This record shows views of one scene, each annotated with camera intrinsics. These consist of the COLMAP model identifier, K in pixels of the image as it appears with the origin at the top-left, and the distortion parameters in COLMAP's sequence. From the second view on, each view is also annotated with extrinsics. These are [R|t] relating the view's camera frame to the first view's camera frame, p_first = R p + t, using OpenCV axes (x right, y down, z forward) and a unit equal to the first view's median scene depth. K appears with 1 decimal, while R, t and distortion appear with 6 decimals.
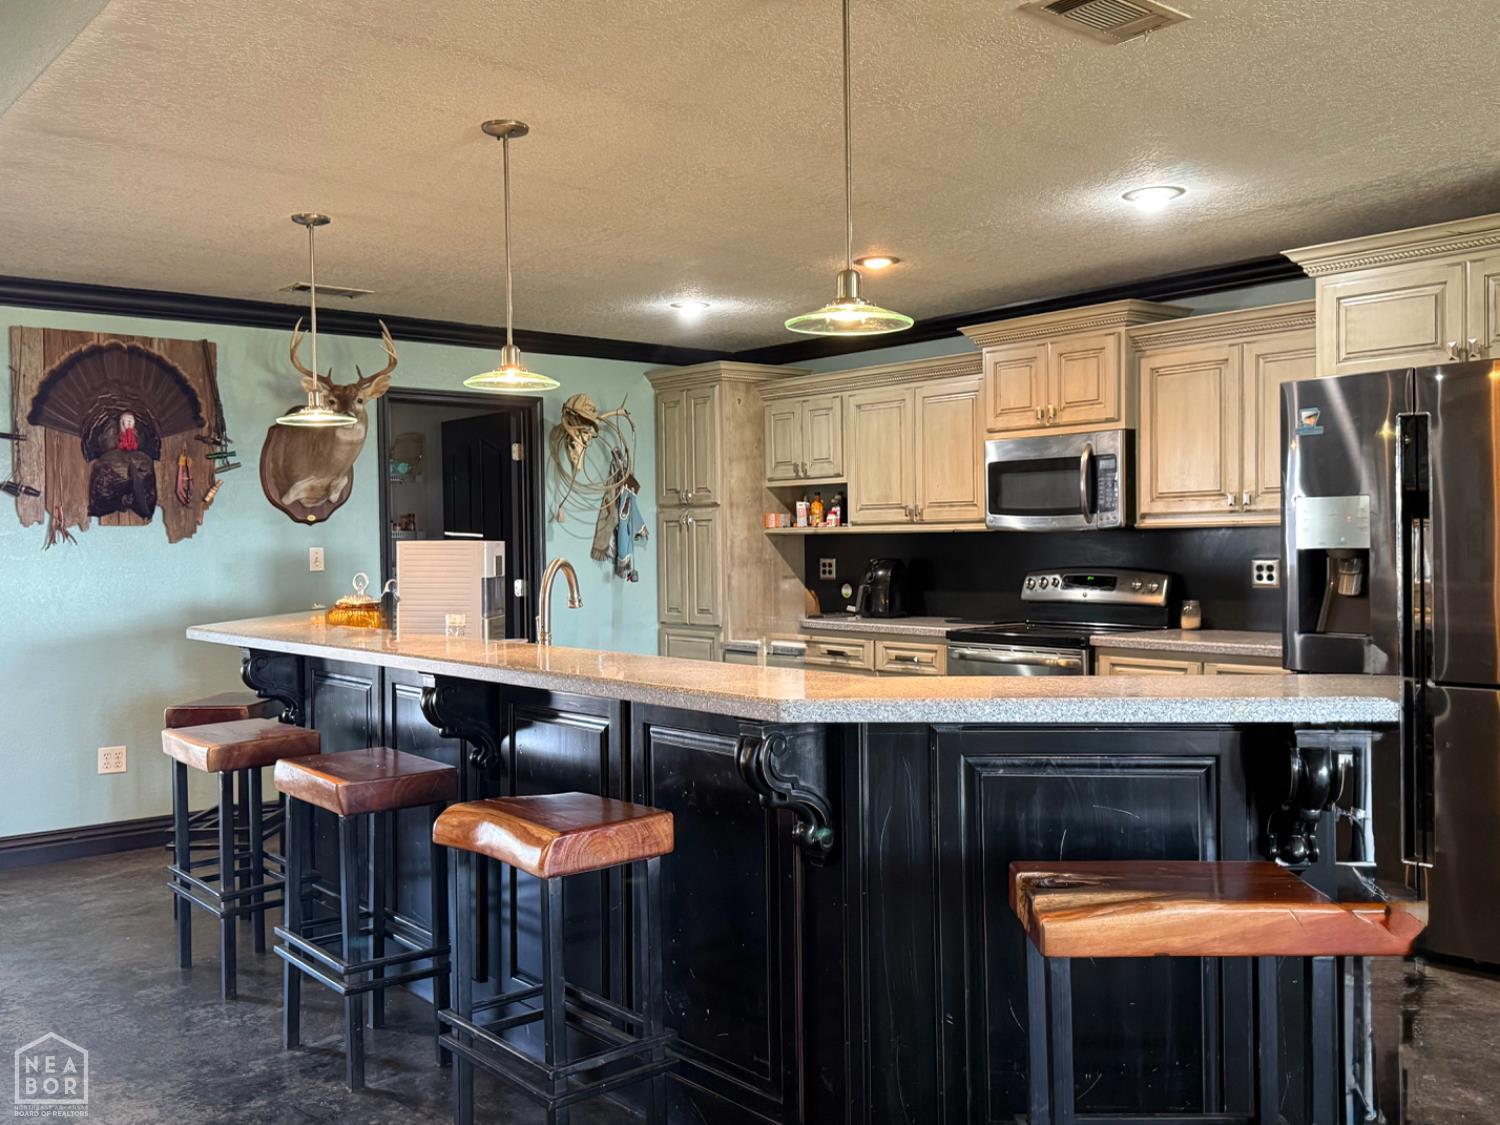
lens RADIAL K [[1379.2, 0, 741.8], [0, 1379.2, 565.9], [0, 0, 1]] dist [0.077331, 0.000000]
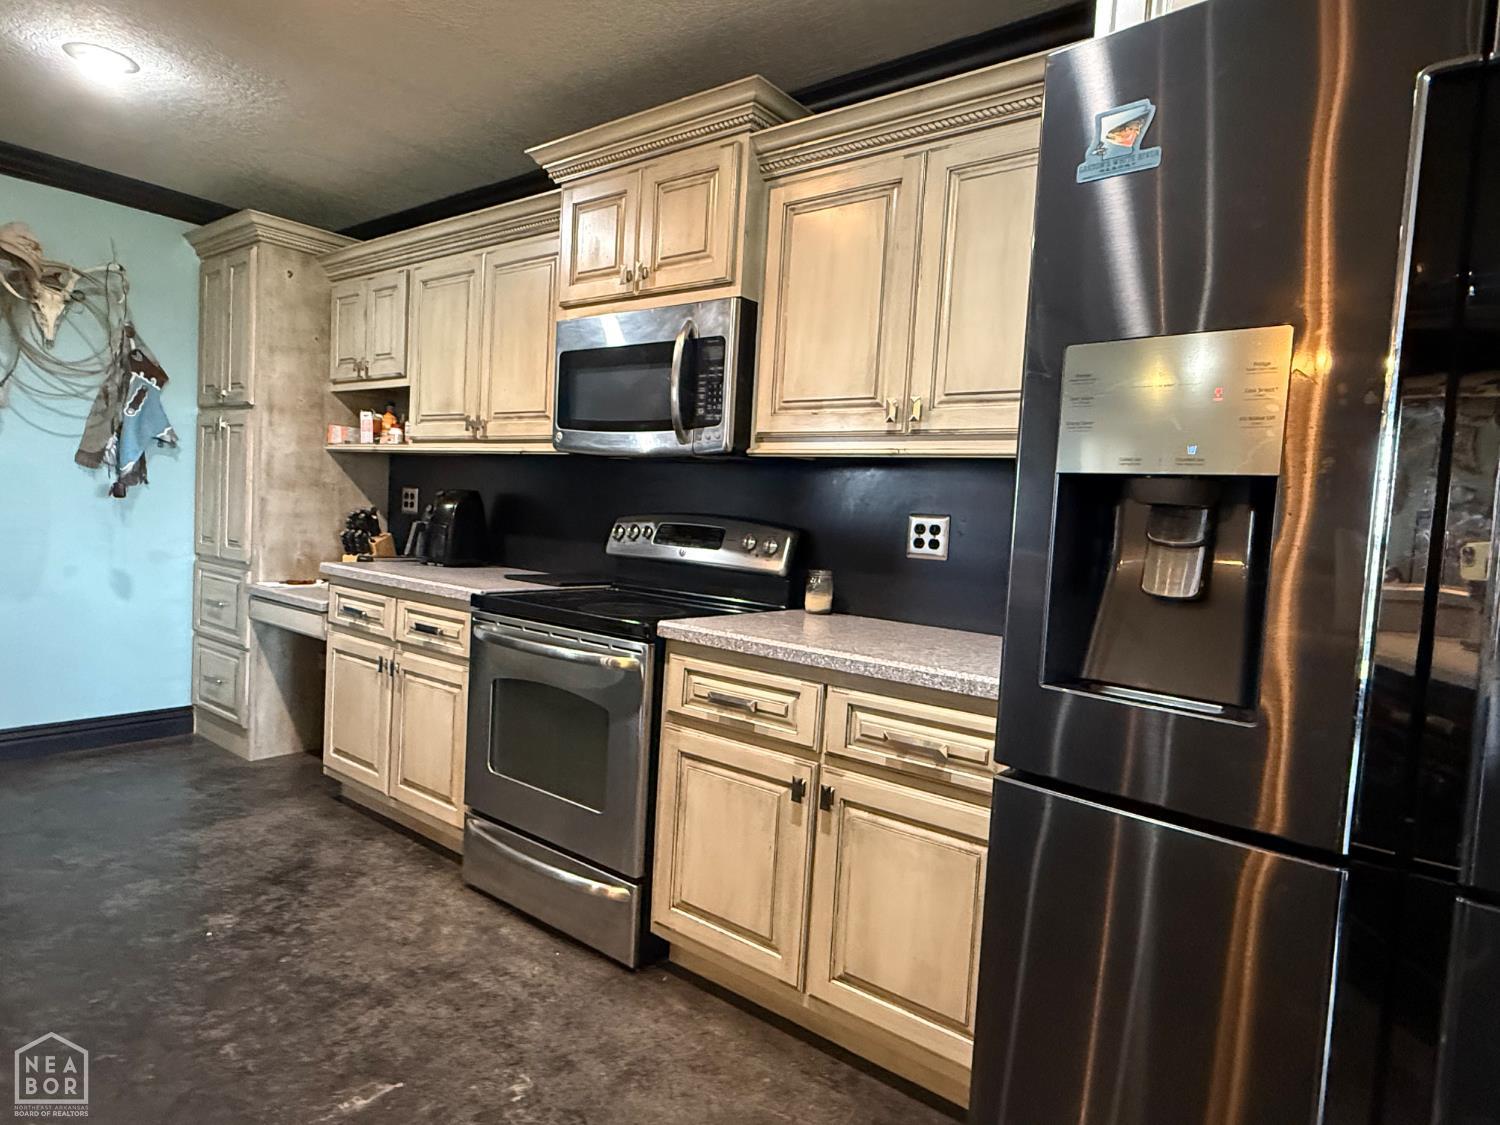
lens RADIAL K [[874.1, 0, 753.0], [0, 874.1, 566.7], [0, 0, 1]] dist [-0.006962, -0.001159]
pose [[0.974833, 0.057649, 0.215355, 0.180216], [-0.068273, 0.996773, 0.042216, 0.006455], [-0.212226, -0.055856, 0.975623, 0.535388]]
